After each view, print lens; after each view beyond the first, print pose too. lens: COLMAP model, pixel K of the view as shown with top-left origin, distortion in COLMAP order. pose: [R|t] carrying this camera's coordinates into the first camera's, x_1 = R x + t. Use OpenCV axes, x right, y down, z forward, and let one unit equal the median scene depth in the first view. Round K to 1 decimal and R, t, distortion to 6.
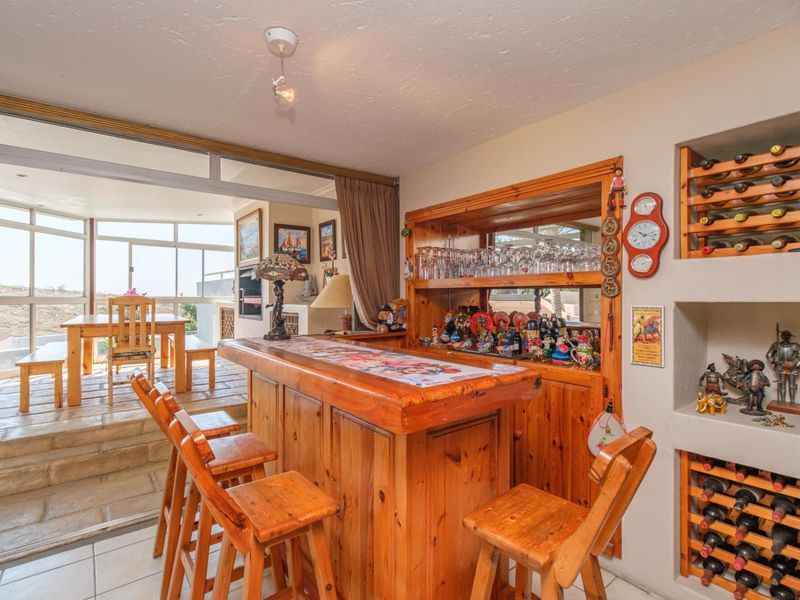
lens RADIAL K [[423.3, 0, 402.8], [0, 423.3, 302.5], [0, 0, 1]] dist [-0.011649, 0.001556]
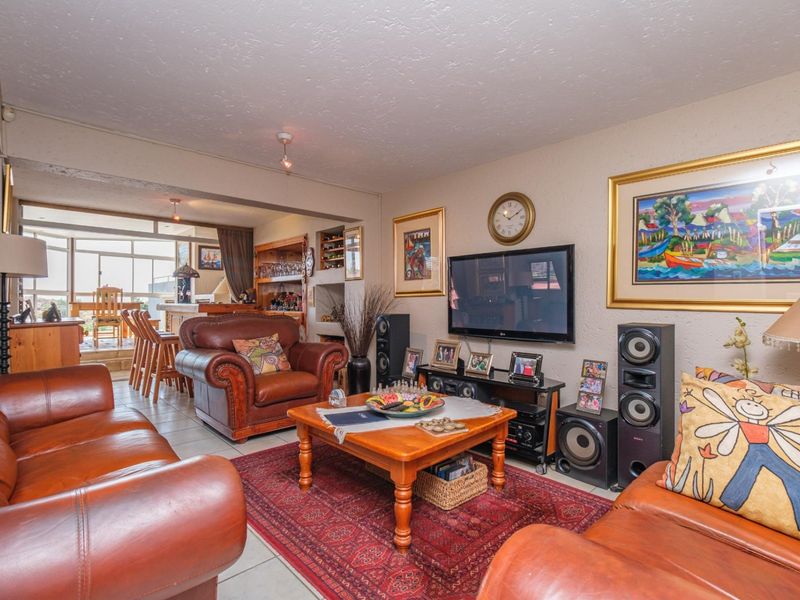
lens RADIAL K [[423.3, 0, 402.8], [0, 423.3, 302.5], [0, 0, 1]] dist [-0.011649, 0.001556]
pose [[0.995871, 0.002220, 0.090751, 0.357673], [-0.000812, 0.999879, -0.015548, 0.061775], [-0.090774, 0.015411, 0.995752, -0.735055]]
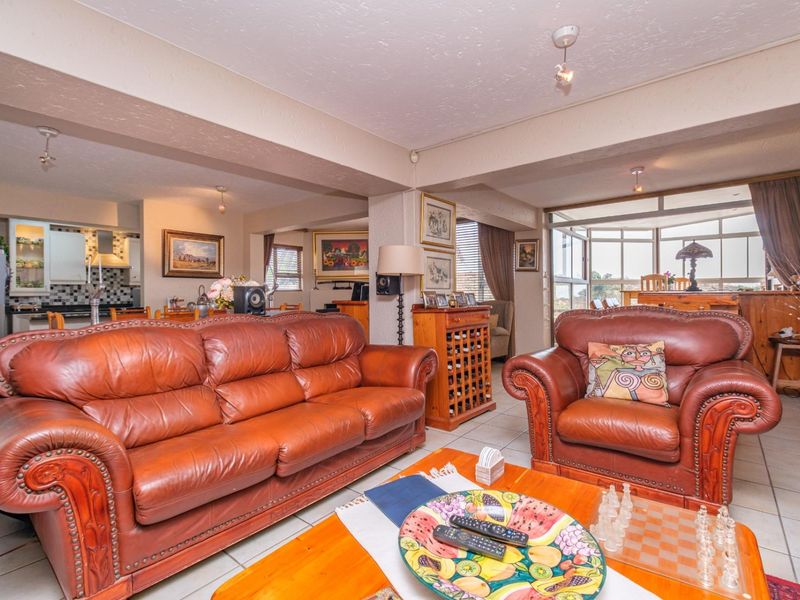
lens RADIAL K [[396.3, 0, 396.4], [0, 396.3, 296.5], [0, 0, 1]] dist [0.000378, 0.000372]
pose [[0.232626, -0.001252, -0.972565, 0.573963], [0.007466, 0.999972, 0.000498, 0.054130], [0.972538, -0.007377, 0.232629, -0.334311]]
